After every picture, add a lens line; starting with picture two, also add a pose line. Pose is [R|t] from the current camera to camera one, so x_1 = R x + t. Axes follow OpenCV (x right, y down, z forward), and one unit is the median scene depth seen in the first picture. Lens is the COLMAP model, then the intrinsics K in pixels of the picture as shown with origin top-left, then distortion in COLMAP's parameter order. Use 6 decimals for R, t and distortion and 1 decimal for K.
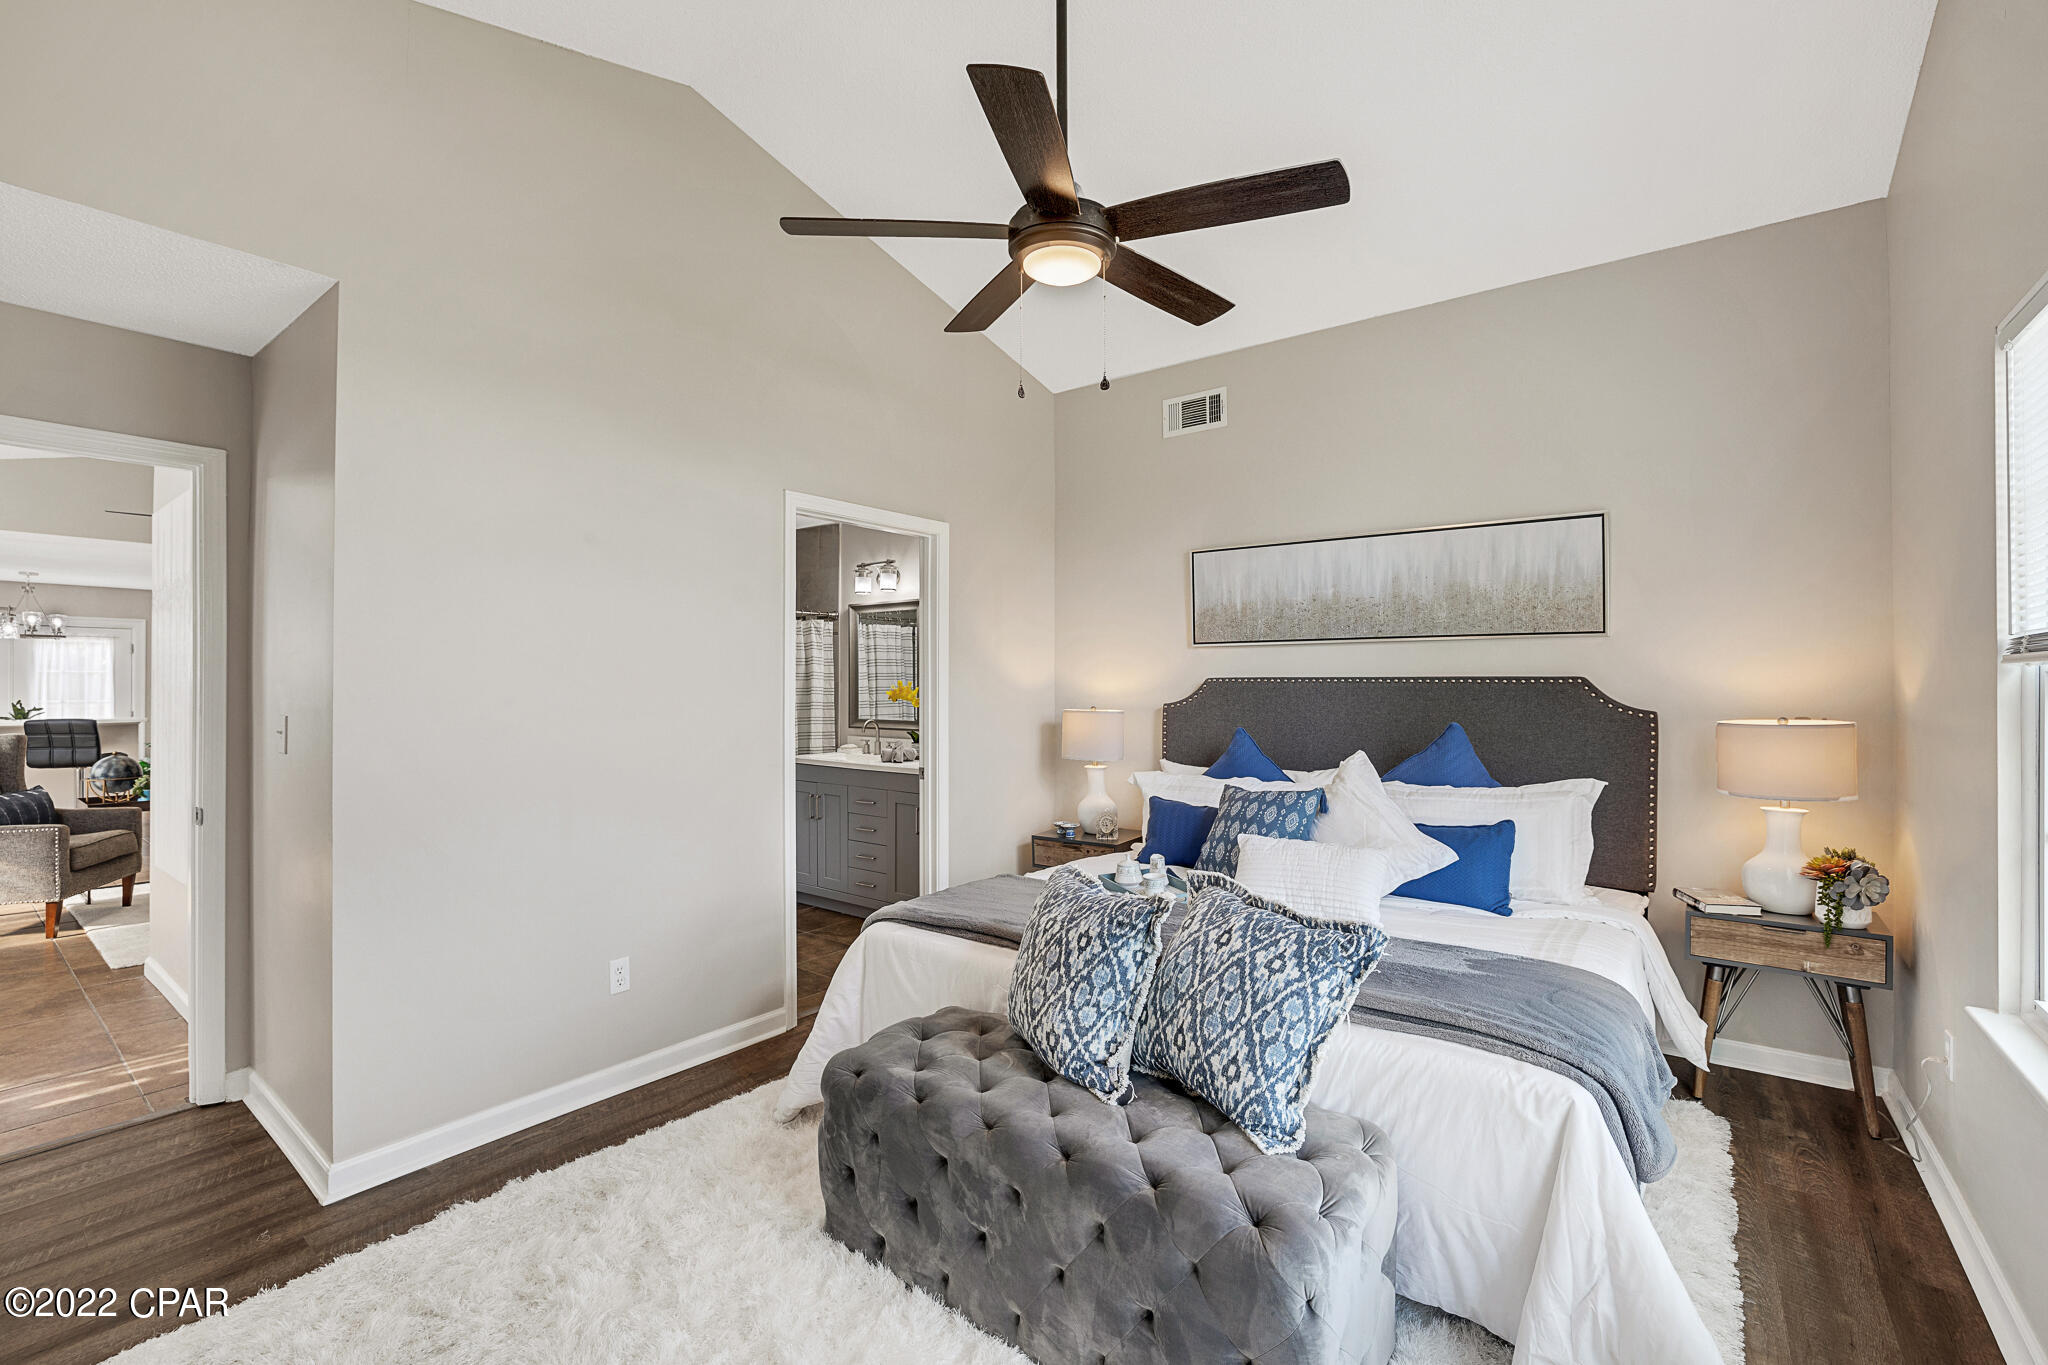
lens RADIAL K [[884.1, 0, 1039.0], [0, 884.1, 691.9], [0, 0, 1]] dist [-0.030773, 0.005725]
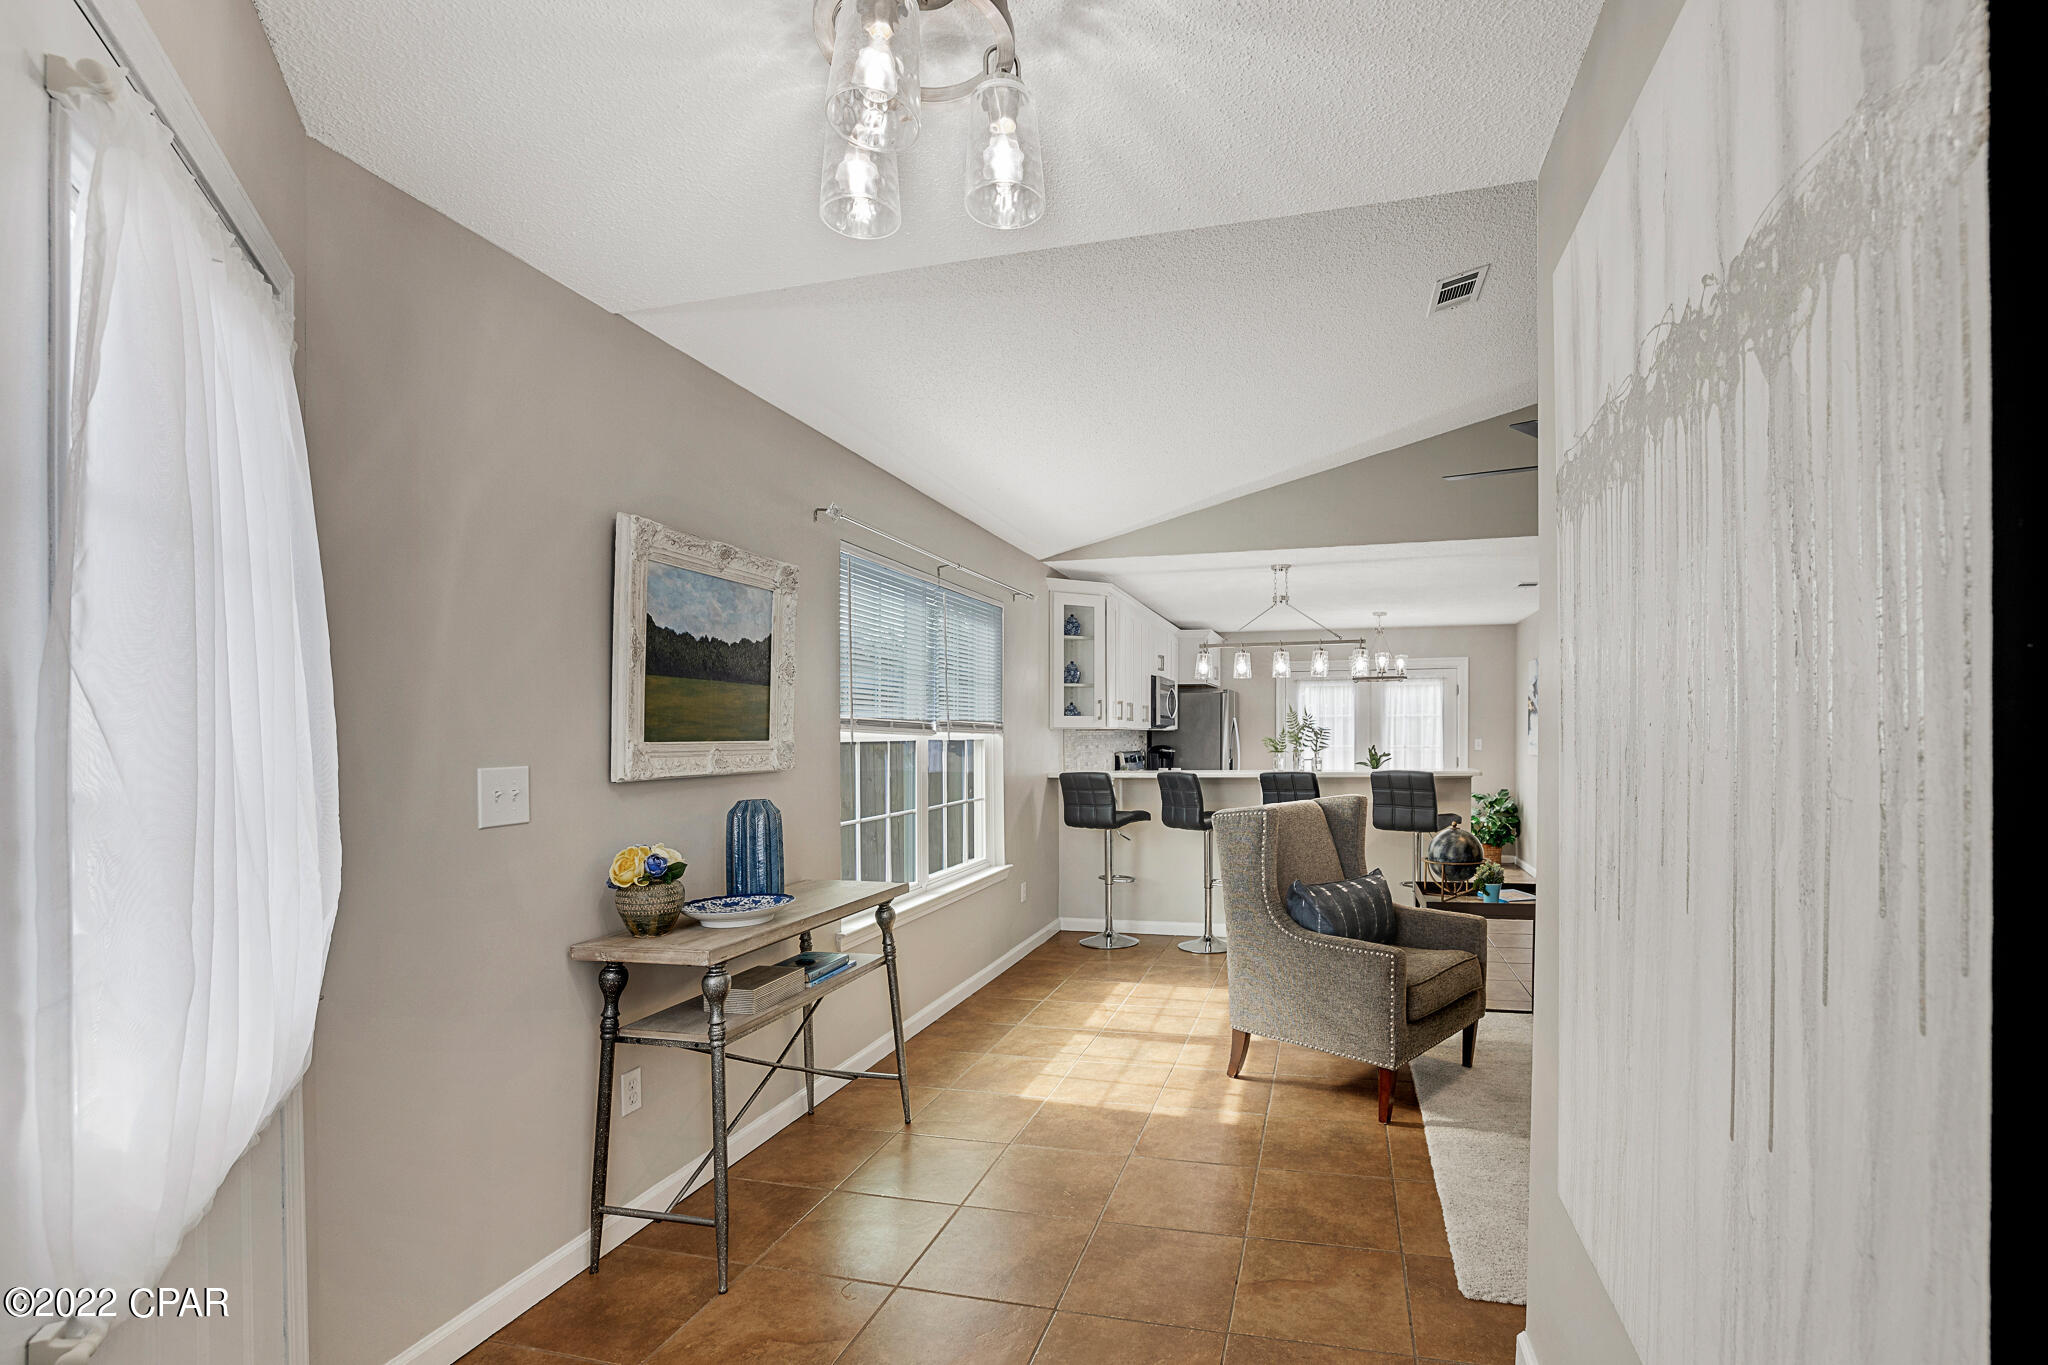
lens RADIAL K [[916.5, 0, 1133.0], [0, 916.5, 738.5], [0, 0, 1]] dist [-0.047765, -0.000647]
pose [[0.413946, -0.001715, -0.910300, -0.641251], [0.008652, 0.999960, 0.002050, -0.006394], [0.910260, -0.008724, 0.413944, 0.574473]]
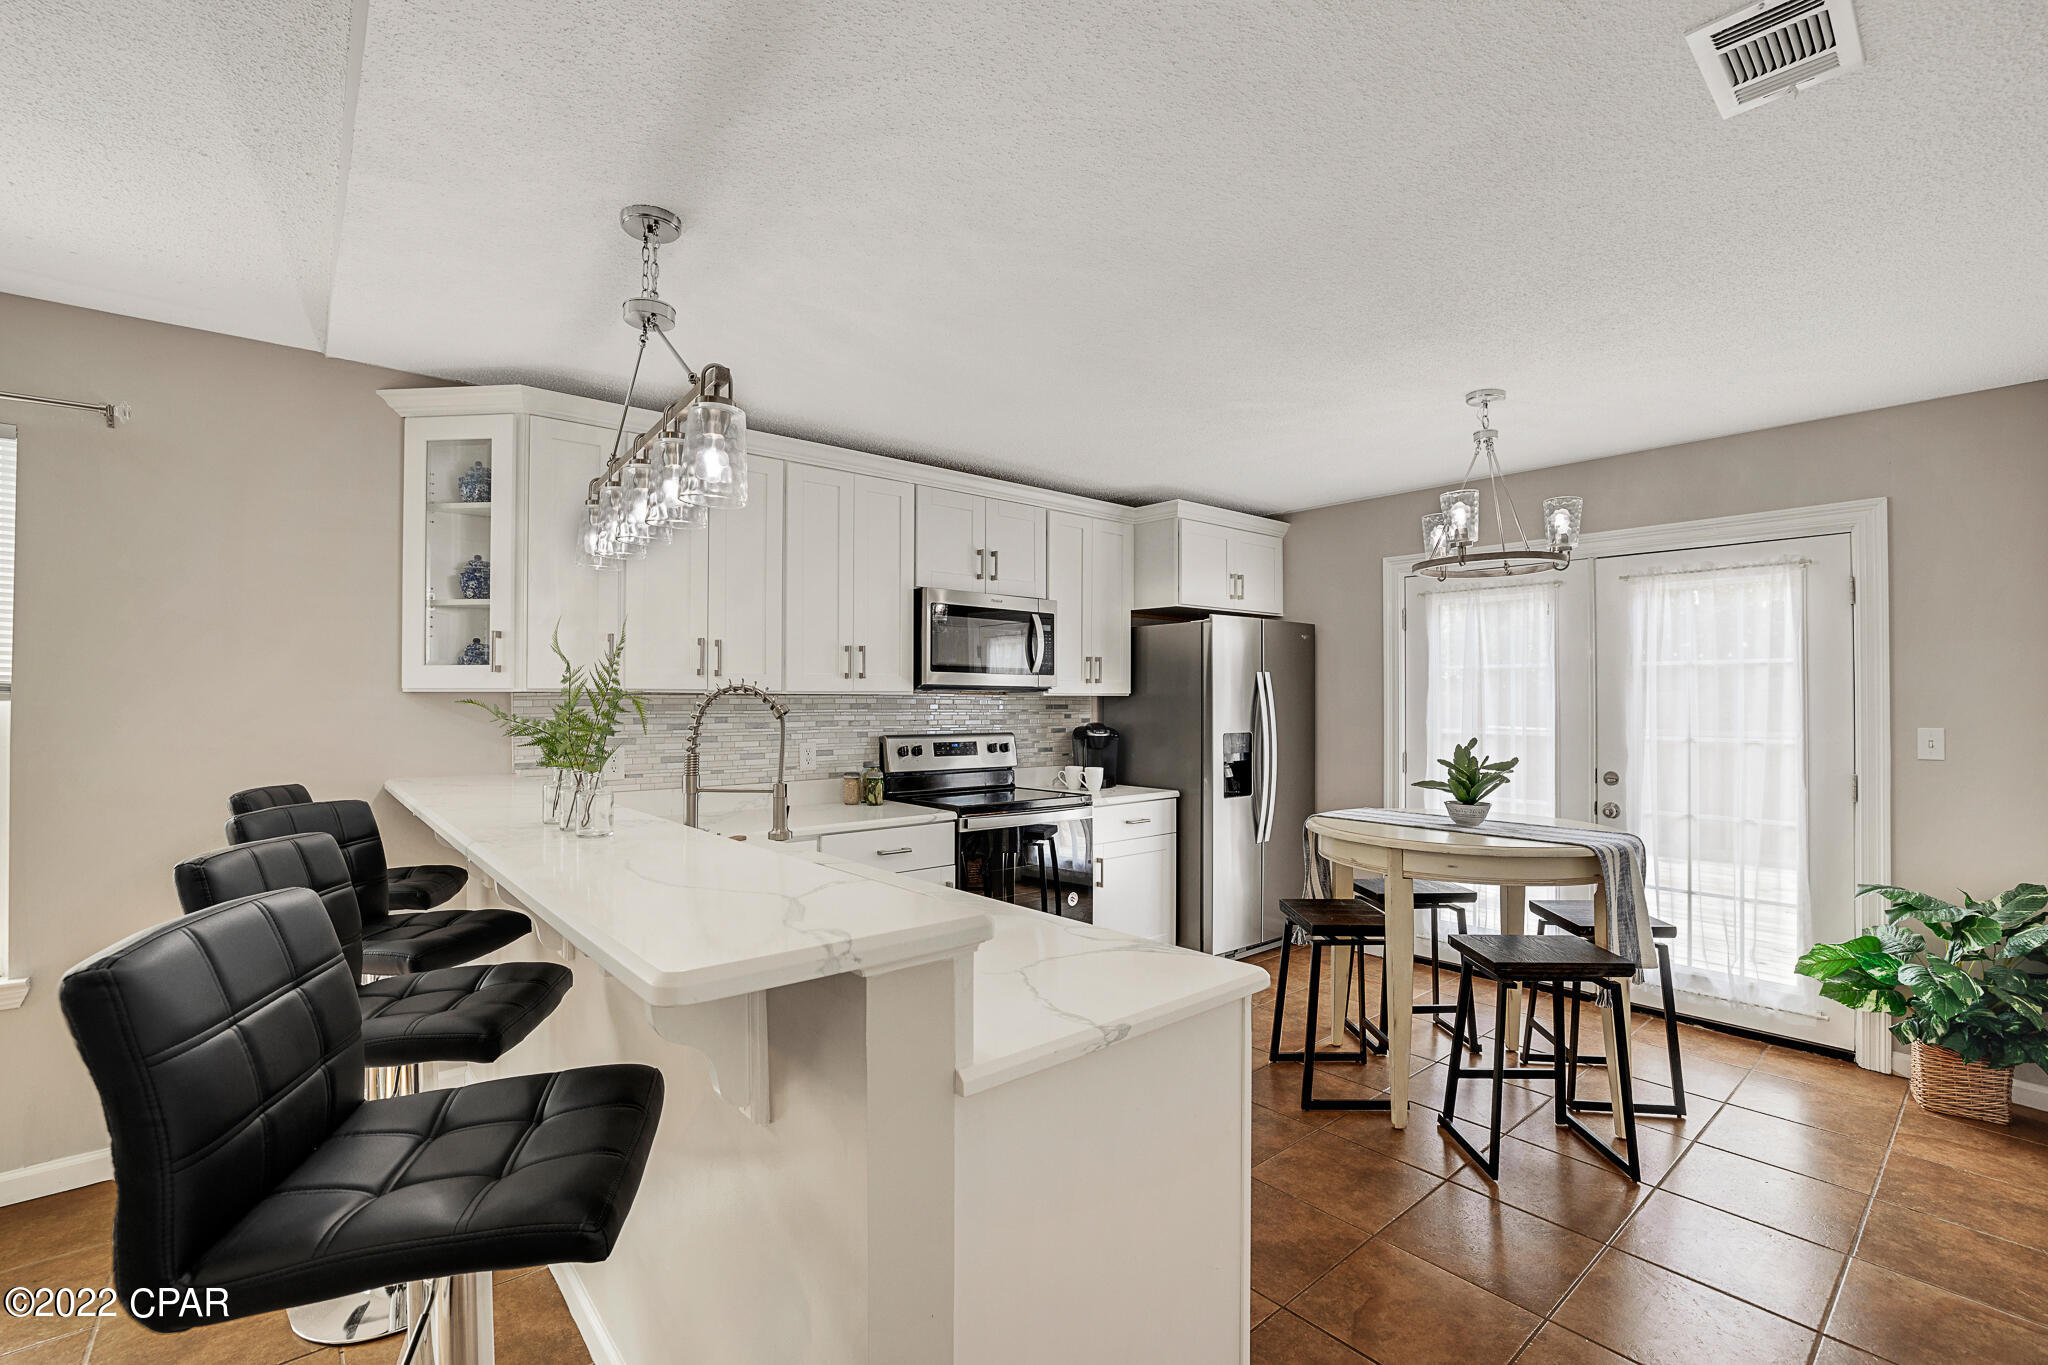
lens RADIAL K [[901.9, 0, 1020.9], [0, 901.9, 688.2], [0, 0, 1]] dist [-0.033054, 0.011032]
pose [[-0.201091, -0.013630, -0.979478, -1.446081], [-0.001594, 0.999906, -0.013587, -0.013789], [0.979571, -0.001171, -0.201094, 1.692540]]
